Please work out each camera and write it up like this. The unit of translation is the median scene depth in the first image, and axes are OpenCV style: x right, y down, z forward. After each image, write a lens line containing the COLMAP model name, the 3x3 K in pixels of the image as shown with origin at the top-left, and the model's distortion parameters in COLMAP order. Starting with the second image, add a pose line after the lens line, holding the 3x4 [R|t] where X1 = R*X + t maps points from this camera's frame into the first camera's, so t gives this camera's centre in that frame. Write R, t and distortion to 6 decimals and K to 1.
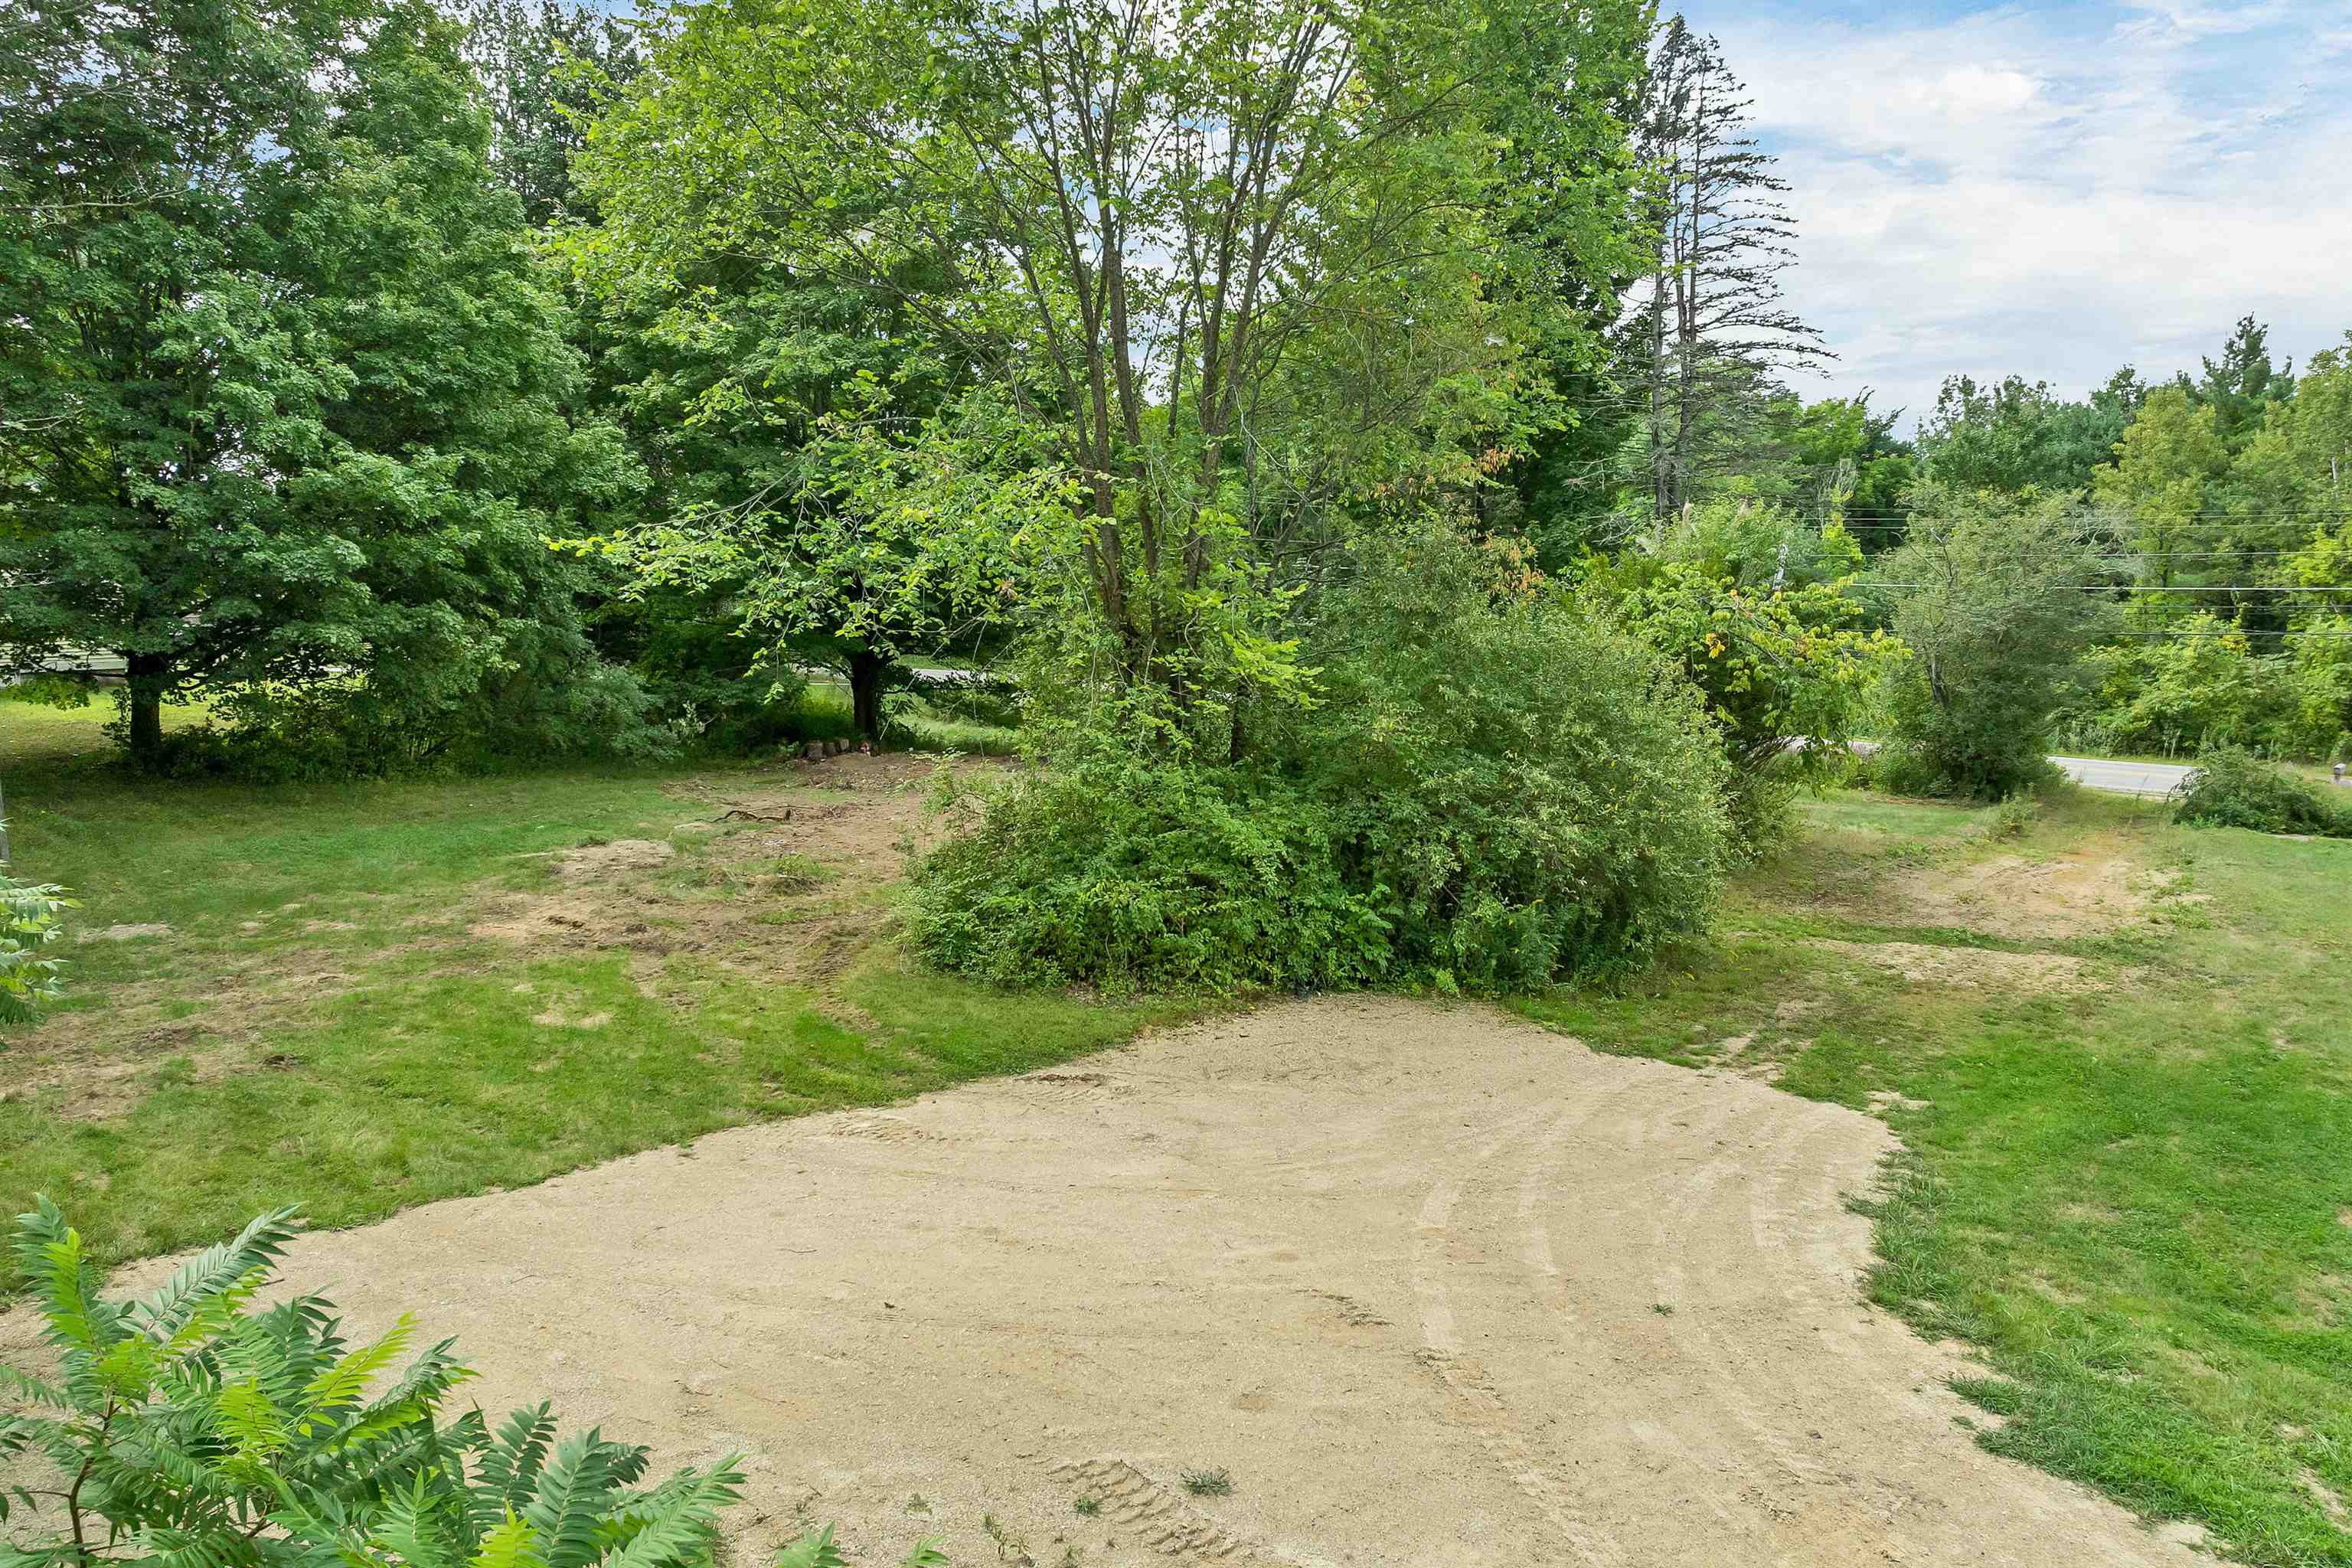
lens RADIAL K [[1653.4, 0, 1187.2], [0, 1653.4, 788.3], [0, 0, 1]] dist [-0.035422, -0.009190]
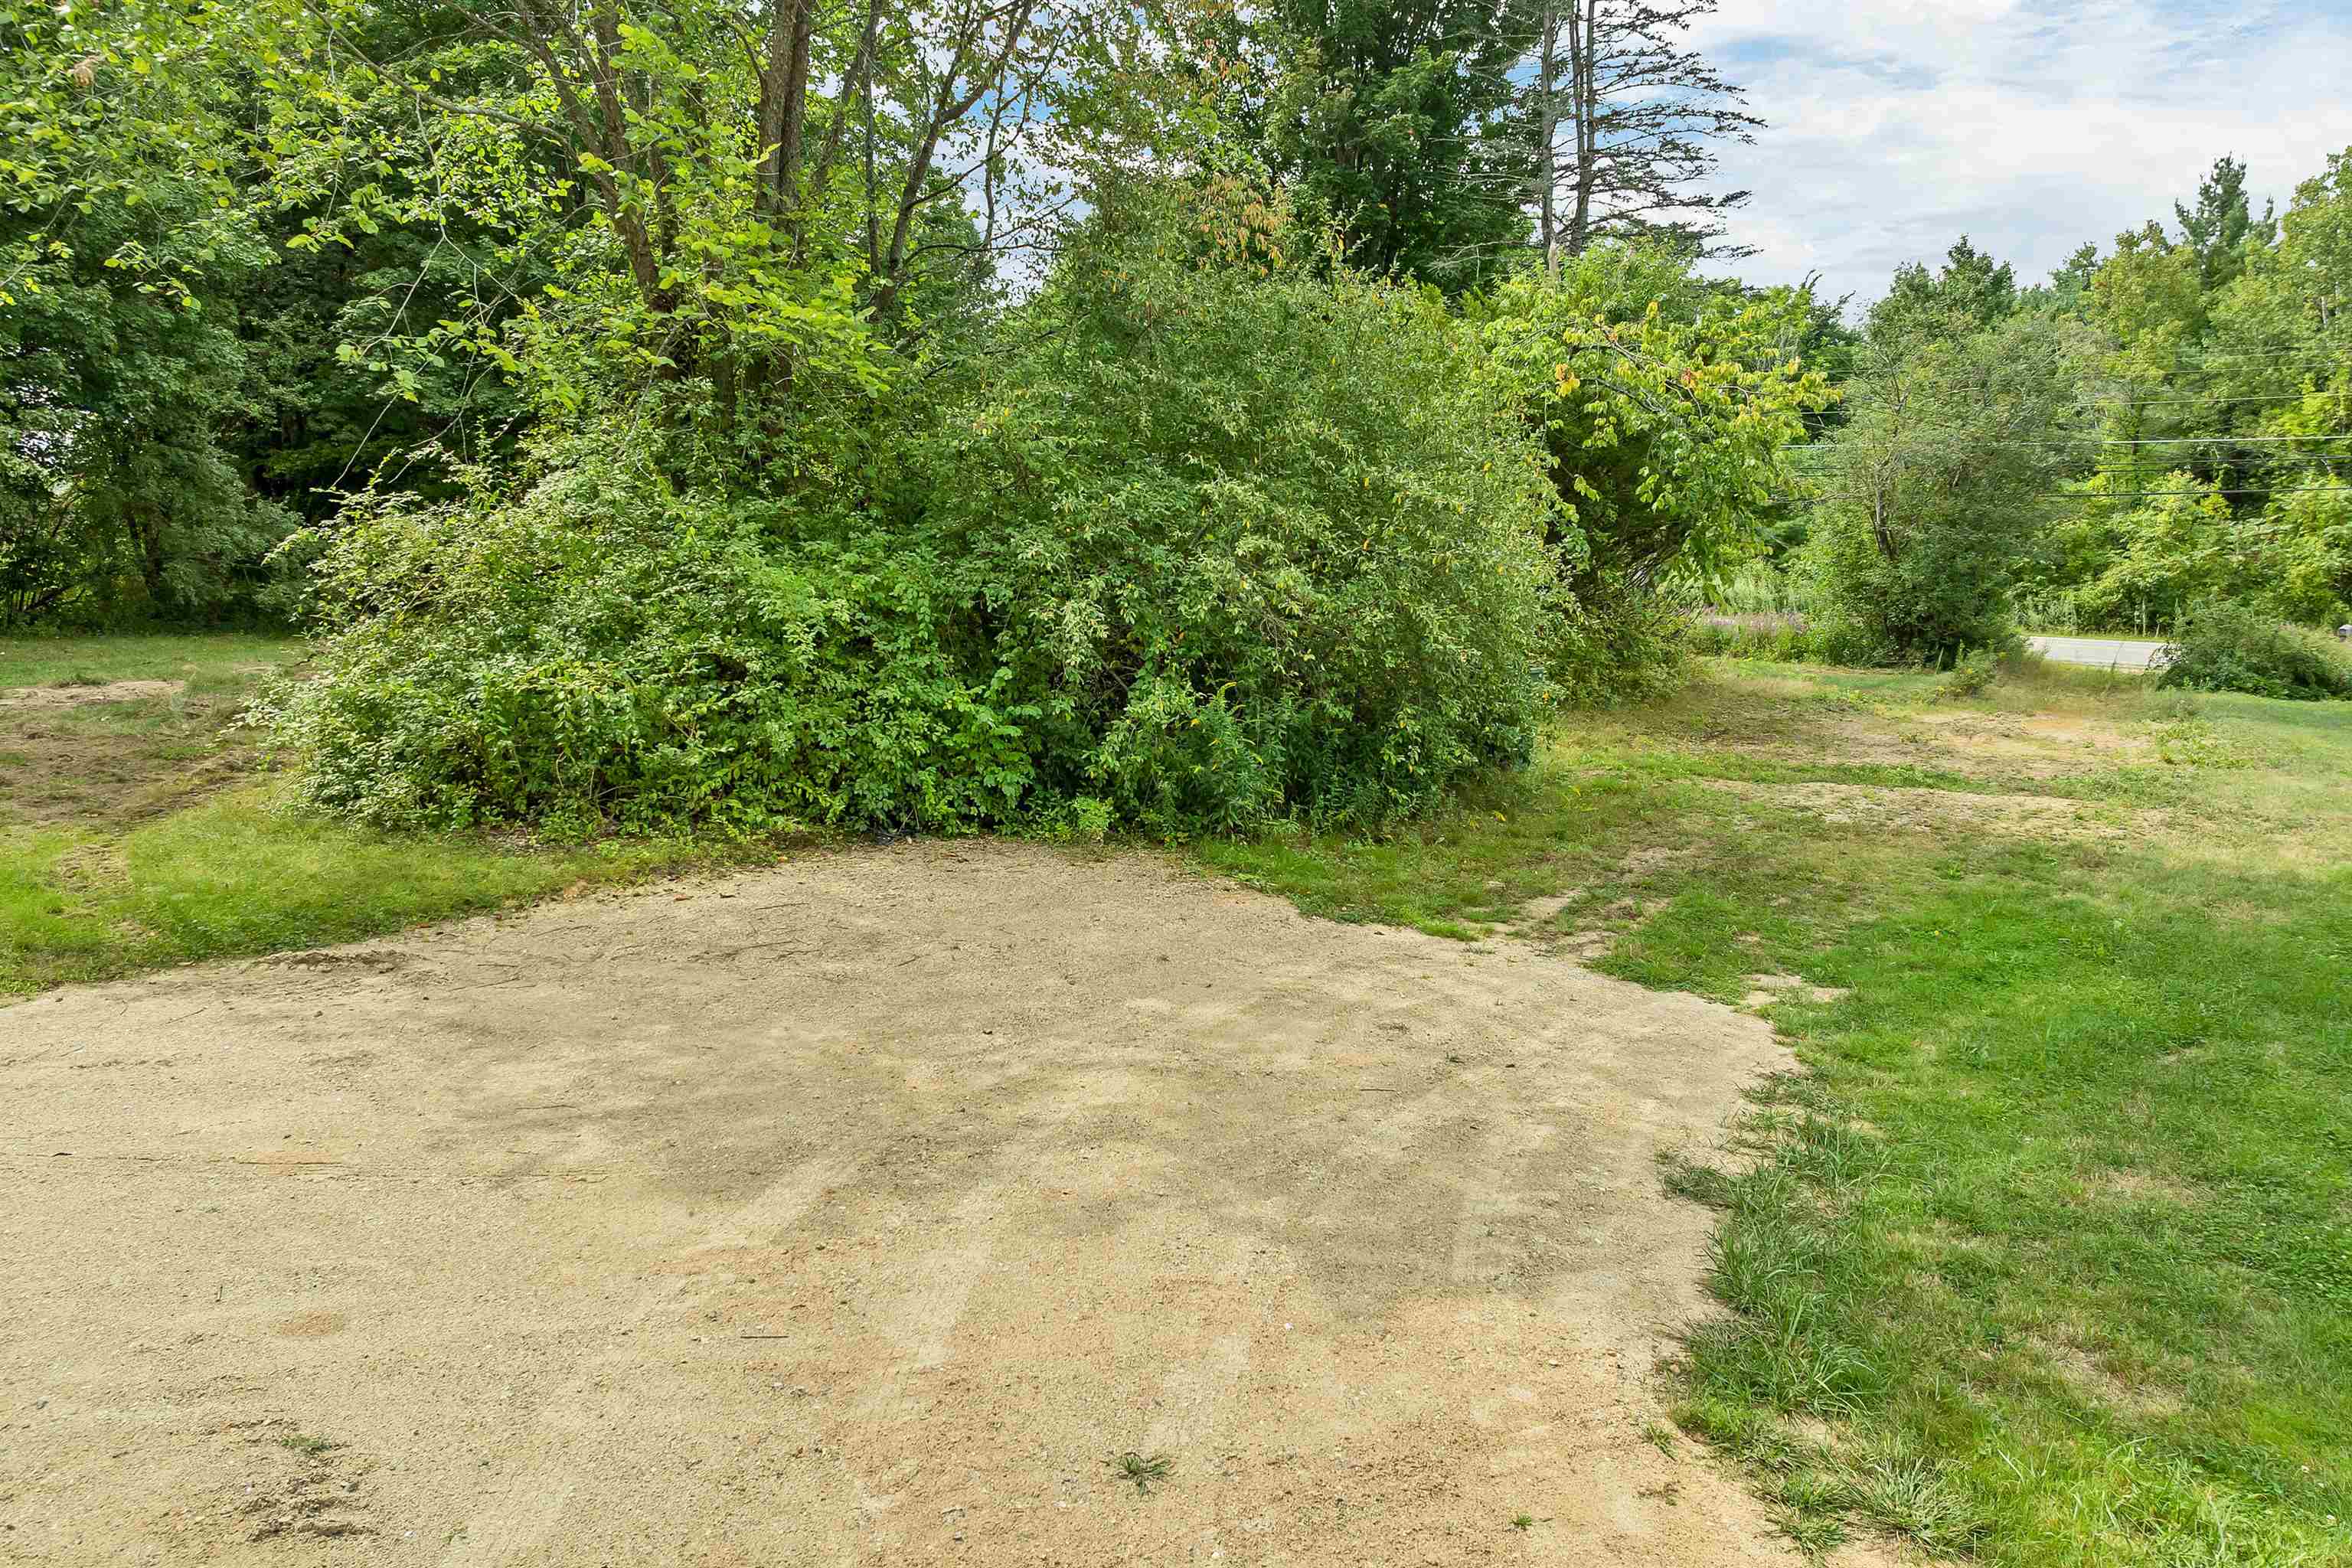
lens RADIAL K [[1653.4, 0, 1165.2], [0, 1653.4, 779.7], [0, 0, 1]] dist [-0.035422, -0.009190]
pose [[0.999851, -0.009873, 0.014167, 0.168926], [0.009389, 0.999385, 0.033800, 0.079423], [-0.014492, -0.033662, 0.999328, 0.352805]]
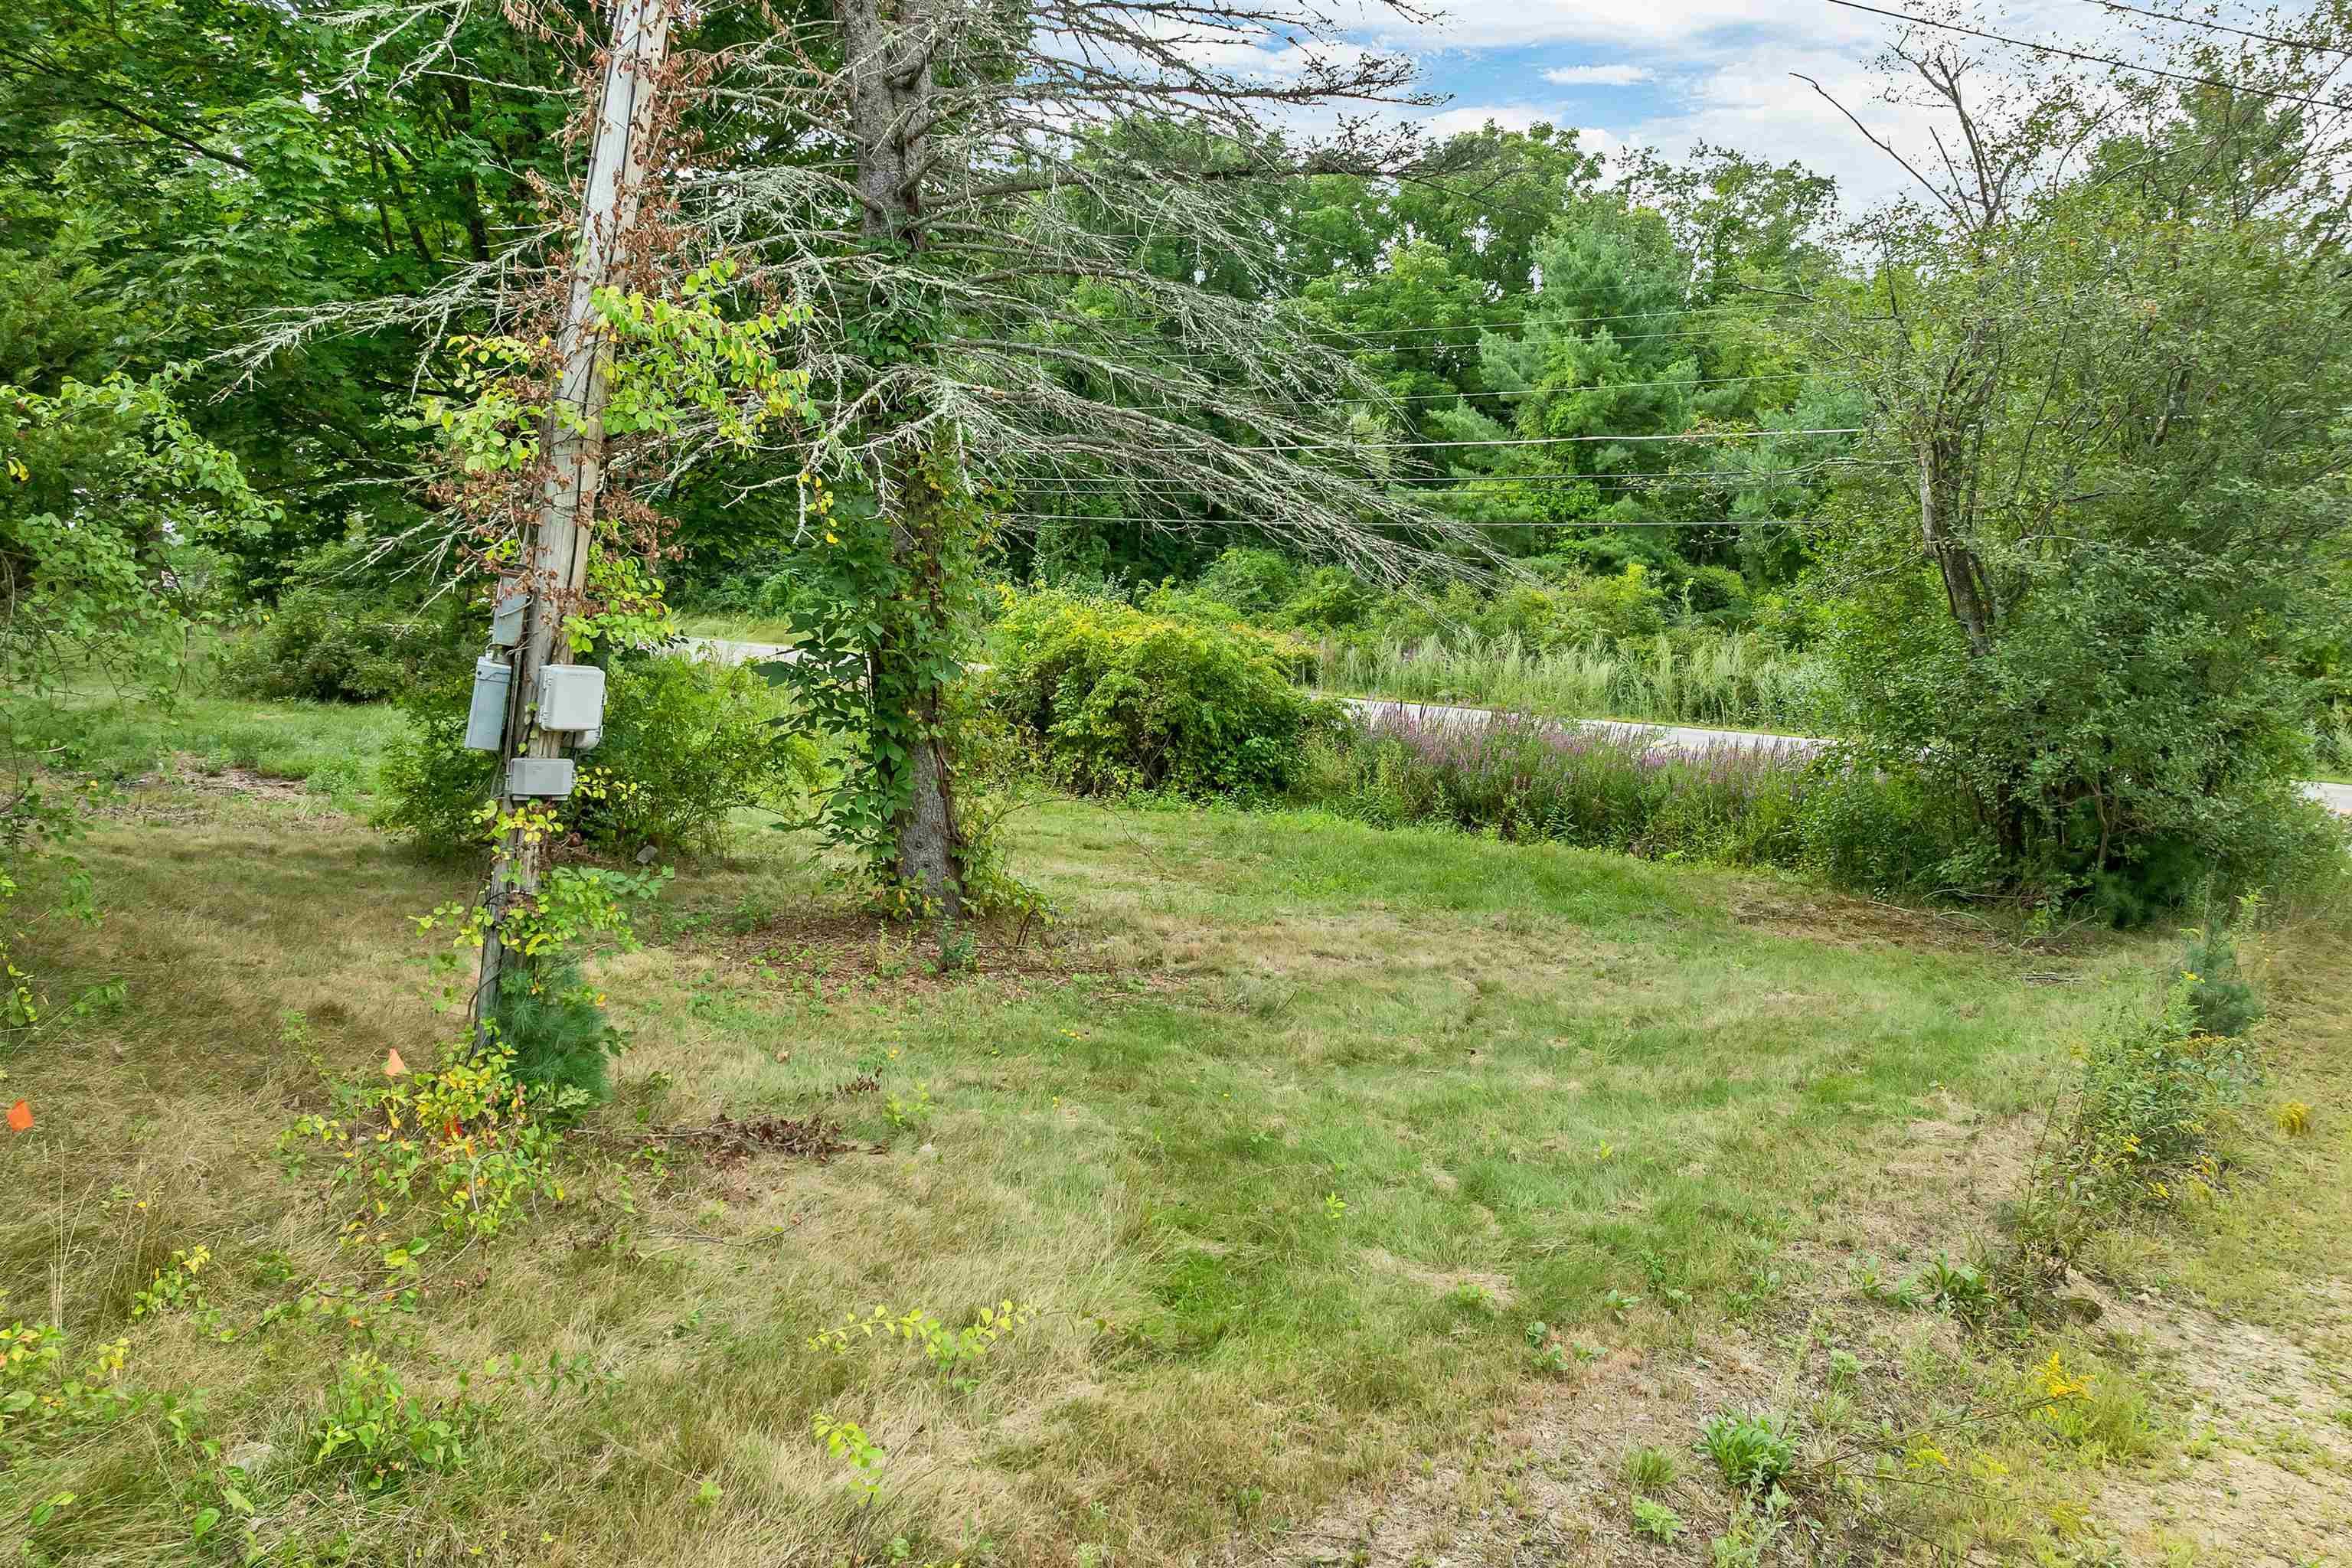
lens RADIAL K [[1653.4, 0, 1170.5], [0, 1653.4, 774.6], [0, 0, 1]] dist [-0.035422, -0.009190]
pose [[0.994413, 0.006092, -0.105382, 0.826286], [-0.007881, 0.999832, -0.016567, -0.037054], [0.105264, 0.017305, 0.994294, 1.617997]]
